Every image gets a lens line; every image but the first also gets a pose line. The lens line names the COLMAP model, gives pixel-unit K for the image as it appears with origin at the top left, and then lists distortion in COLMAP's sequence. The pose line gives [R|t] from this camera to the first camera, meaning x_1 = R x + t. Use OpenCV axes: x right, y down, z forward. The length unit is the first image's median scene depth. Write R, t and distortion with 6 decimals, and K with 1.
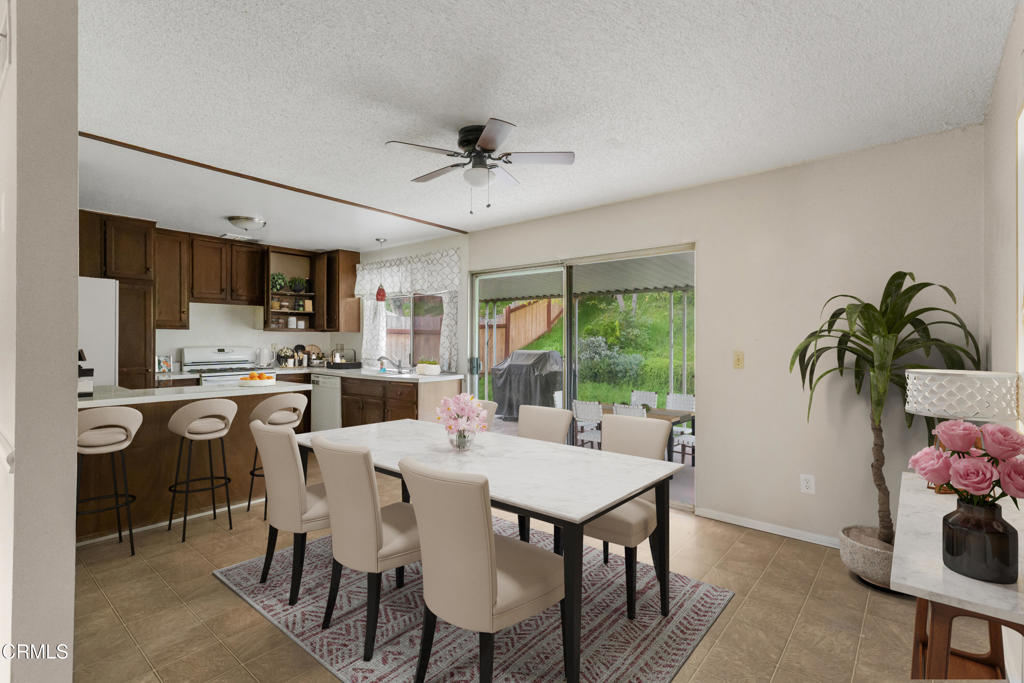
lens RADIAL K [[489.0, 0, 512.9], [0, 489.0, 346.7], [0, 0, 1]] dist [0.022792, 0.001852]
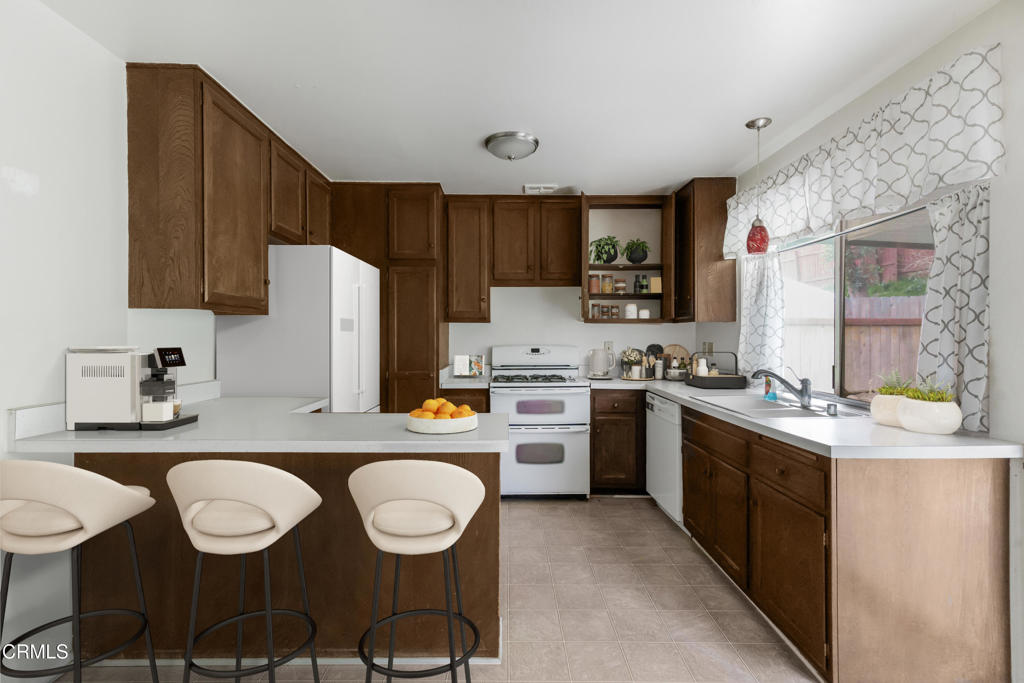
lens RADIAL K [[489.0, 0, 506.5], [0, 489.0, 334.7], [0, 0, 1]] dist [0.022792, 0.001852]
pose [[0.640368, -0.009177, -0.768013, -0.057593], [-0.013129, 0.999652, -0.022891, 0.000351], [0.767956, 0.024742, 0.640025, 0.490978]]
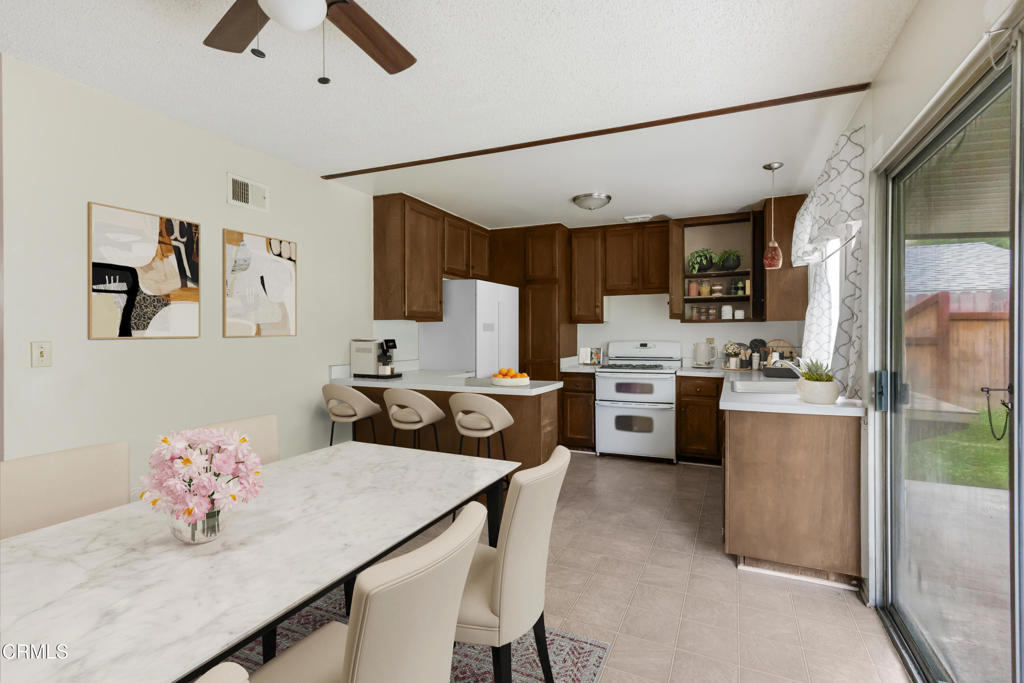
lens RADIAL K [[489.0, 0, 511.4], [0, 489.0, 338.2], [0, 0, 1]] dist [0.022792, 0.001852]
pose [[0.266357, 0.001762, -0.963873, 0.217186], [-0.019227, 0.999809, -0.003485, 0.001829], [0.963683, 0.019461, 0.266340, 0.511629]]
